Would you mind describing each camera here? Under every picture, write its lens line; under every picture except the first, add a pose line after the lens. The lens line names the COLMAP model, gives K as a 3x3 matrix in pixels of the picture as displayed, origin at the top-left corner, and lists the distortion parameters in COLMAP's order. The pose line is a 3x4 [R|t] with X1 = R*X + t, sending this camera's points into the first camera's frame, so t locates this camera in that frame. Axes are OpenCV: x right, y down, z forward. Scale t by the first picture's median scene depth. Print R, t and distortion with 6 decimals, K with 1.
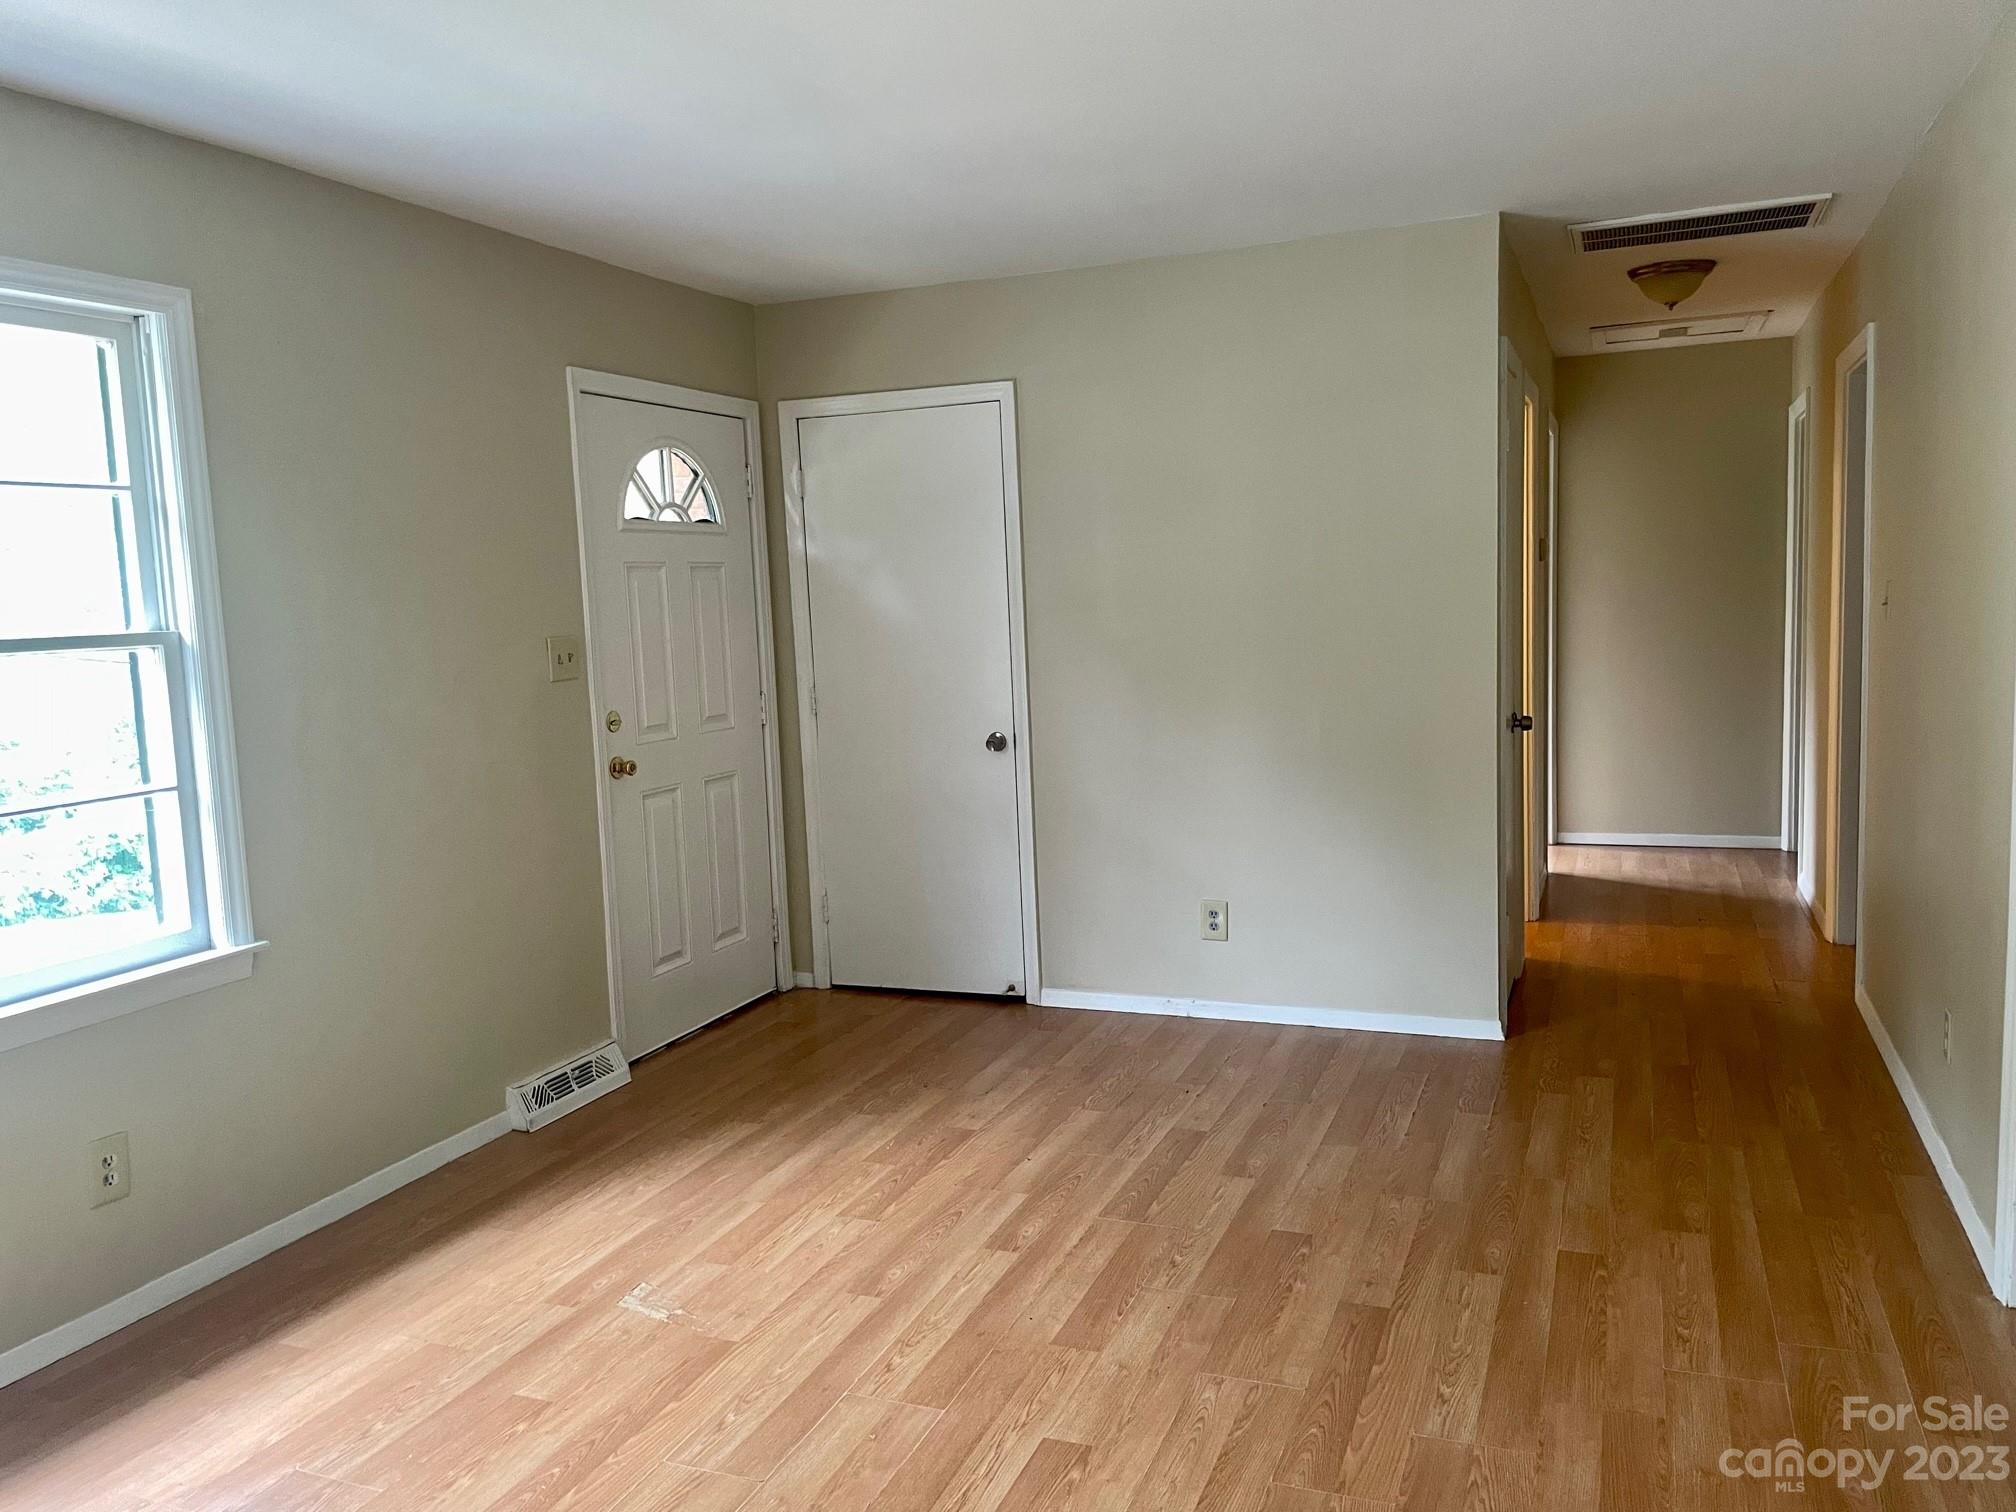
lens RADIAL K [[1534.0, 0, 1008.0], [0, 1534.0, 756.0], [0, 0, 1]] dist [0.085874, -0.103404]
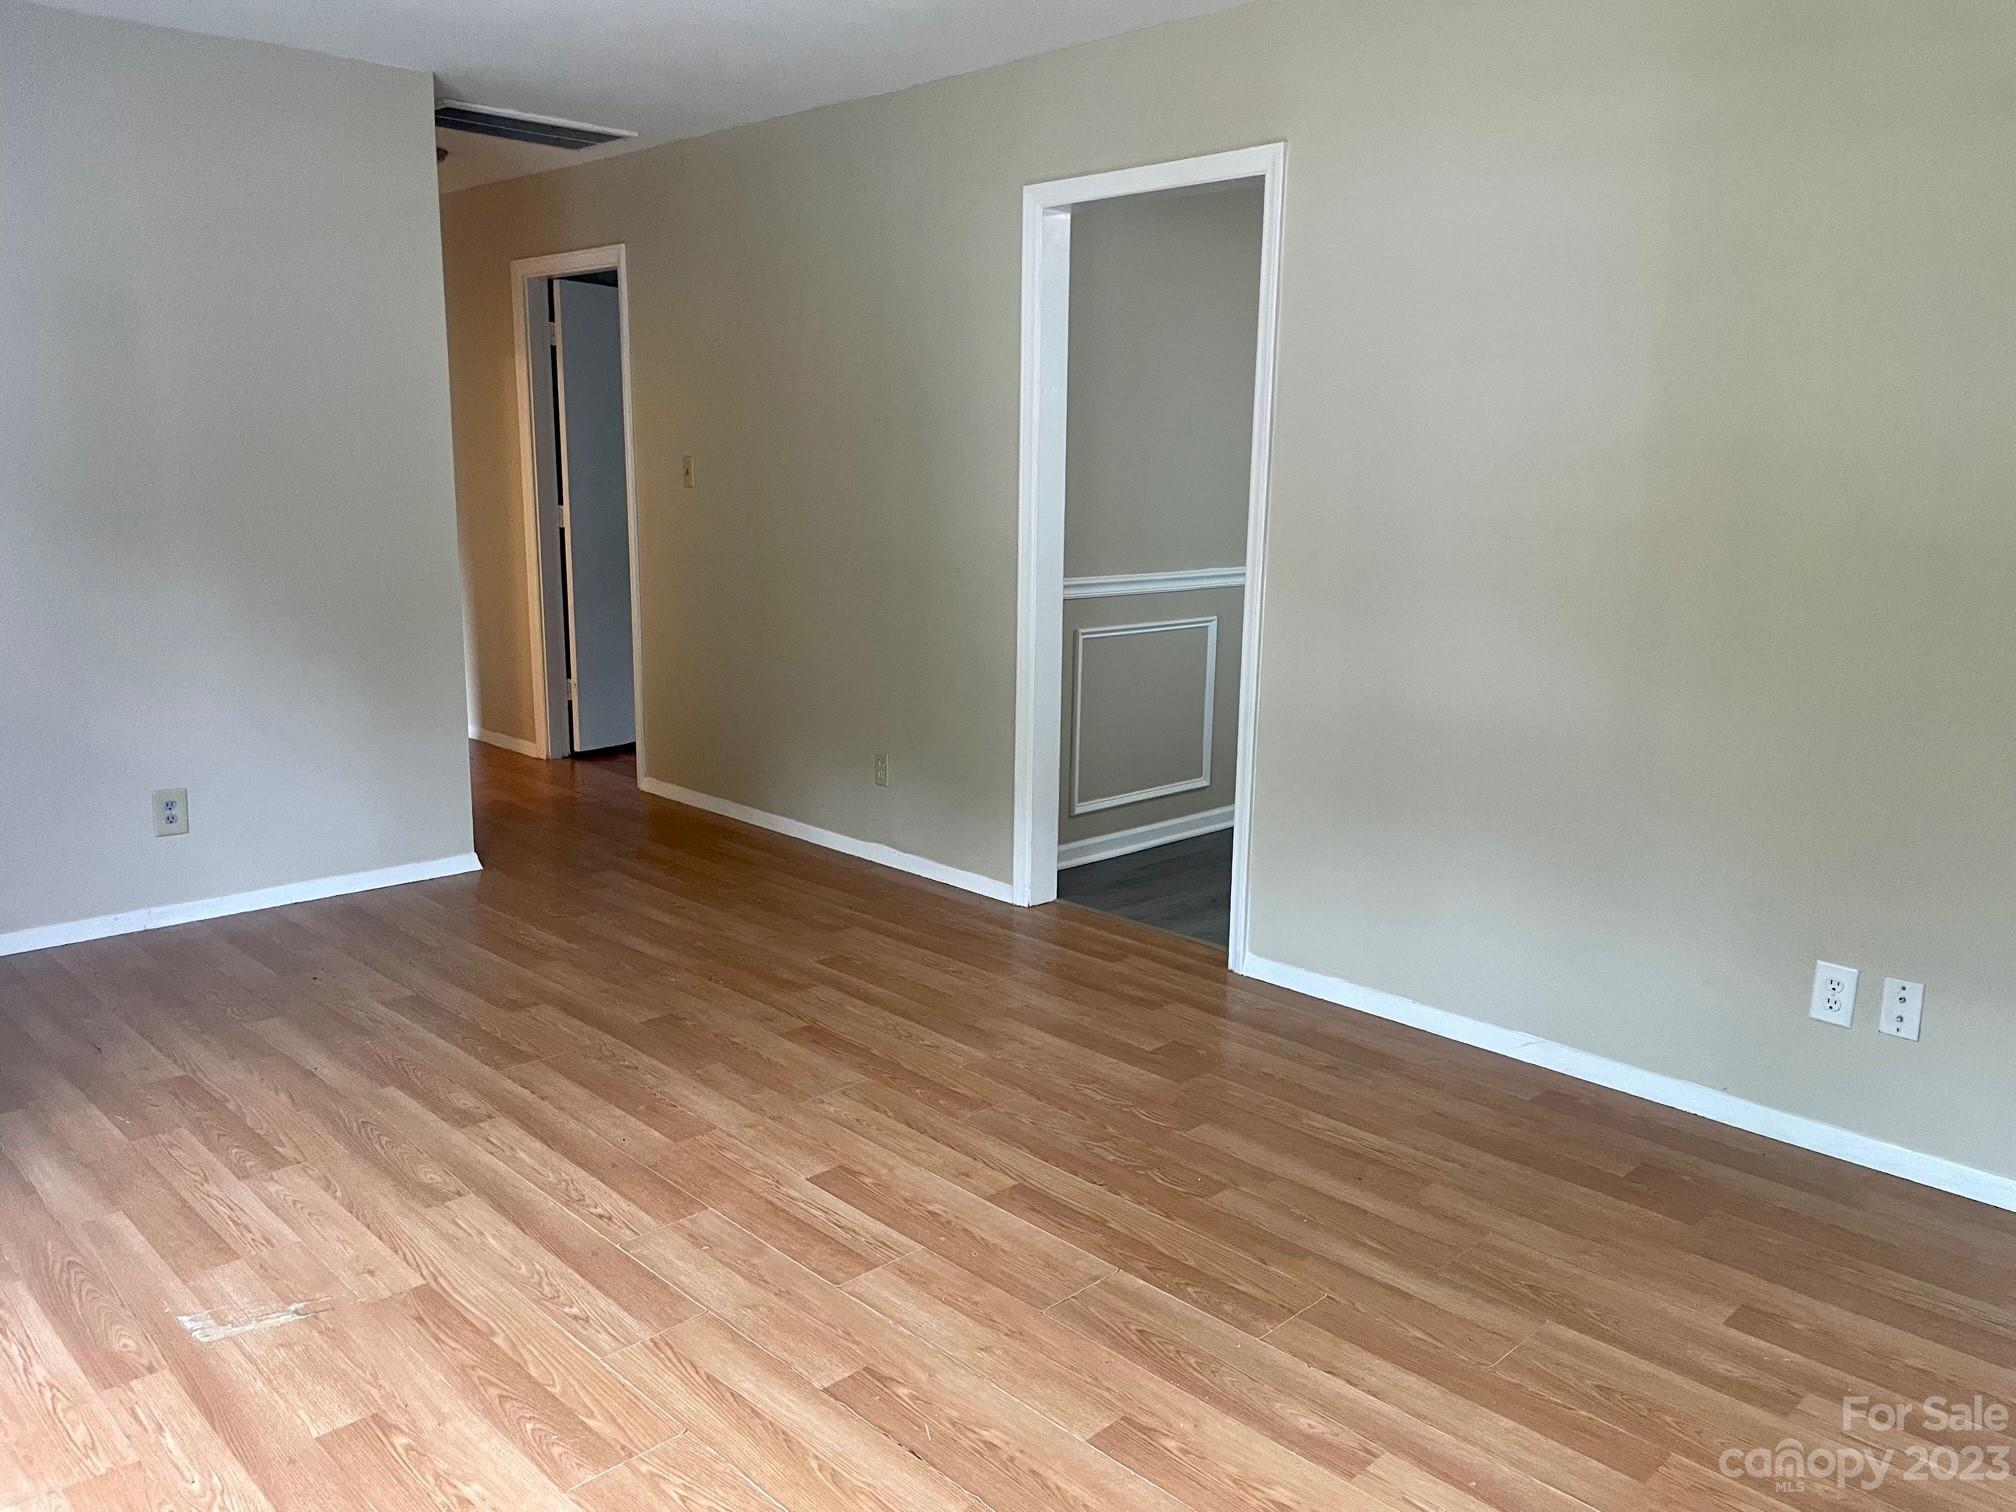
lens RADIAL K [[1534.0, 0, 1008.0], [0, 1534.0, 756.0], [0, 0, 1]] dist [0.085874, -0.103404]
pose [[0.403344, -0.130109, 0.905751, -0.596980], [0.069126, 0.991344, 0.111622, 0.012709], [-0.912434, 0.017589, 0.408846, 0.268172]]
